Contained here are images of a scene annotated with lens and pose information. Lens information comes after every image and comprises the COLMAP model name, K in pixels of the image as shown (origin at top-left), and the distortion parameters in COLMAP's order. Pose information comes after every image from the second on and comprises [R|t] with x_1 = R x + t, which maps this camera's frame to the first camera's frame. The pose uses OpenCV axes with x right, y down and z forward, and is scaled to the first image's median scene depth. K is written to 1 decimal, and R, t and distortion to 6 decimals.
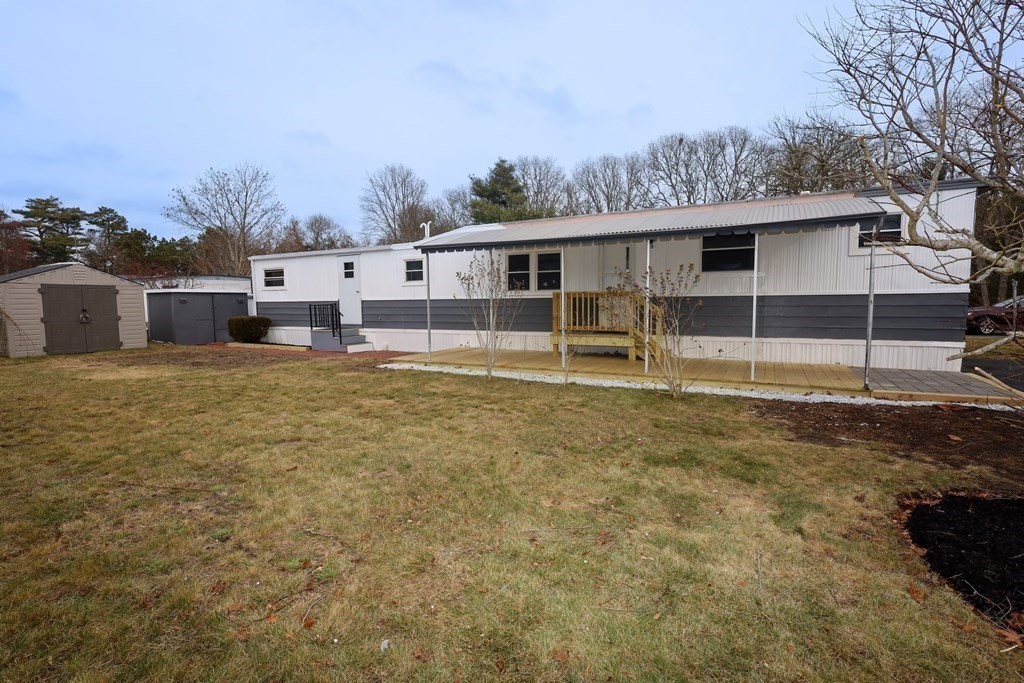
lens RADIAL K [[481.7, 0, 512.4], [0, 481.7, 337.5], [0, 0, 1]] dist [-0.000963, -0.000073]
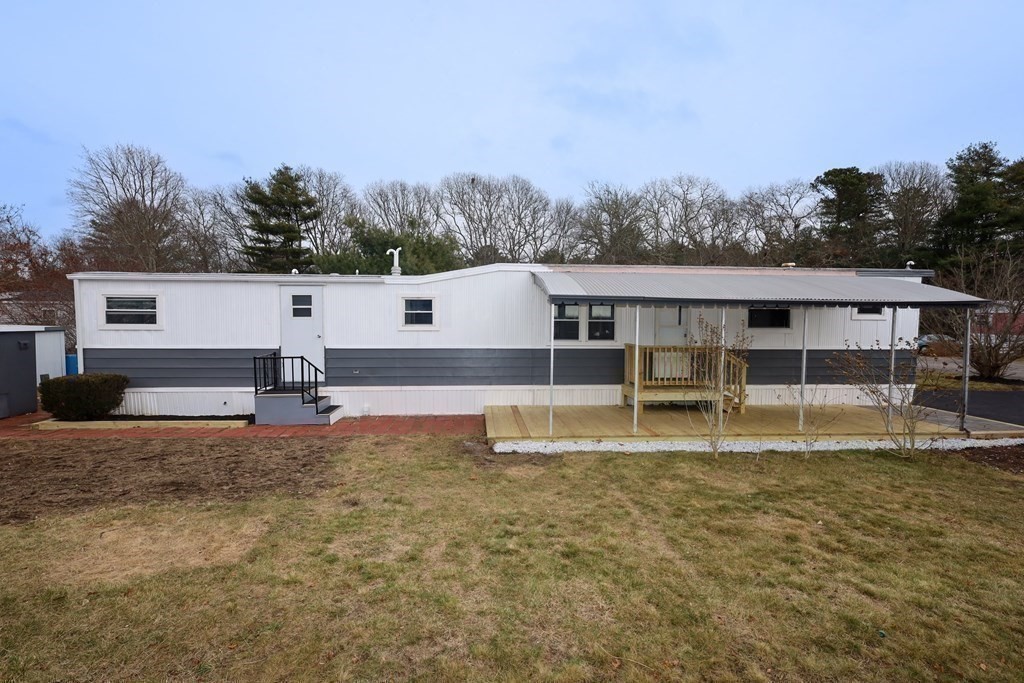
lens RADIAL K [[472.1, 0, 510.7], [0, 472.1, 345.3], [0, 0, 1]] dist [0.017499, -0.000095]
pose [[0.858752, -0.010460, 0.512285, -0.410177], [0.025786, 0.999407, -0.022819, -0.054551], [-0.511742, 0.032806, 0.858512, 0.228561]]
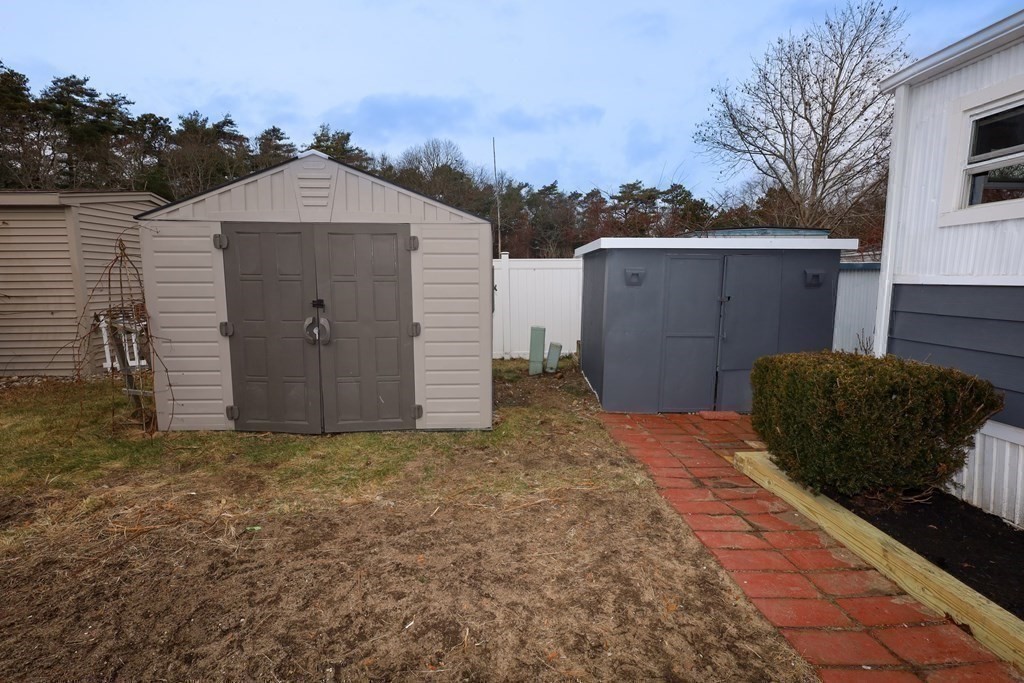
lens RADIAL K [[481.7, 0, 512.4], [0, 481.7, 337.5], [0, 0, 1]] dist [-0.000963, -0.000073]
pose [[0.507153, 0.120166, -0.853438, -0.464340], [-0.076196, 0.992606, 0.094482, -0.062080], [0.858481, 0.017112, 0.512560, 0.796222]]
